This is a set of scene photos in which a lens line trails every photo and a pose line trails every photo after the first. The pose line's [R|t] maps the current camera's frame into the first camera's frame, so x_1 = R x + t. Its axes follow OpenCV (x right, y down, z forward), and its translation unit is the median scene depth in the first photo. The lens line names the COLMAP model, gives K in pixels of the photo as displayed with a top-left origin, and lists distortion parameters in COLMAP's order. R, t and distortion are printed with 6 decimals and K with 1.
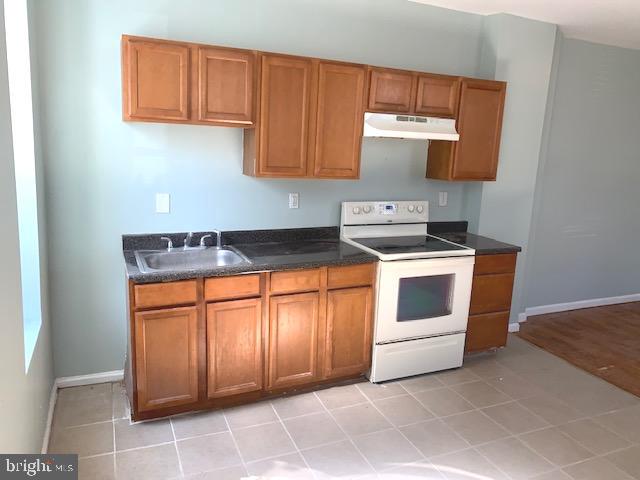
lens RADIAL K [[492.9, 0, 320.4], [0, 492.9, 240.4], [0, 0, 1]] dist [0.043088, -0.036499]
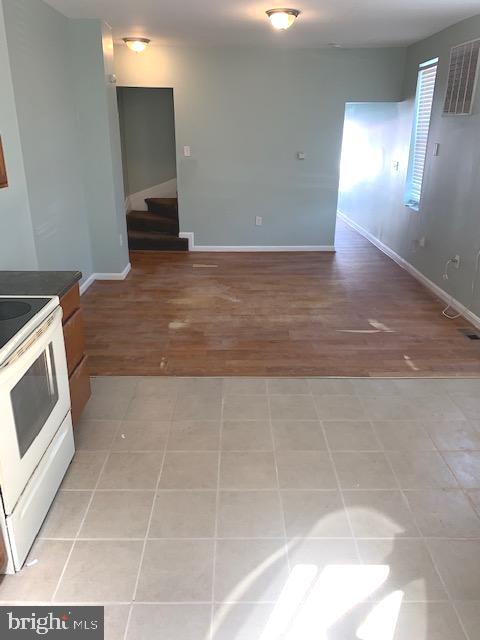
lens RADIAL K [[492.9, 0, 239.9], [0, 492.9, 314.5], [0, 0, 1]] dist [0.043088, -0.036499]
pose [[0.387799, -0.370437, 0.844031, -0.159285], [0.194458, 0.927959, 0.317927, -0.117350], [-0.900998, 0.040836, 0.431896, 0.461993]]
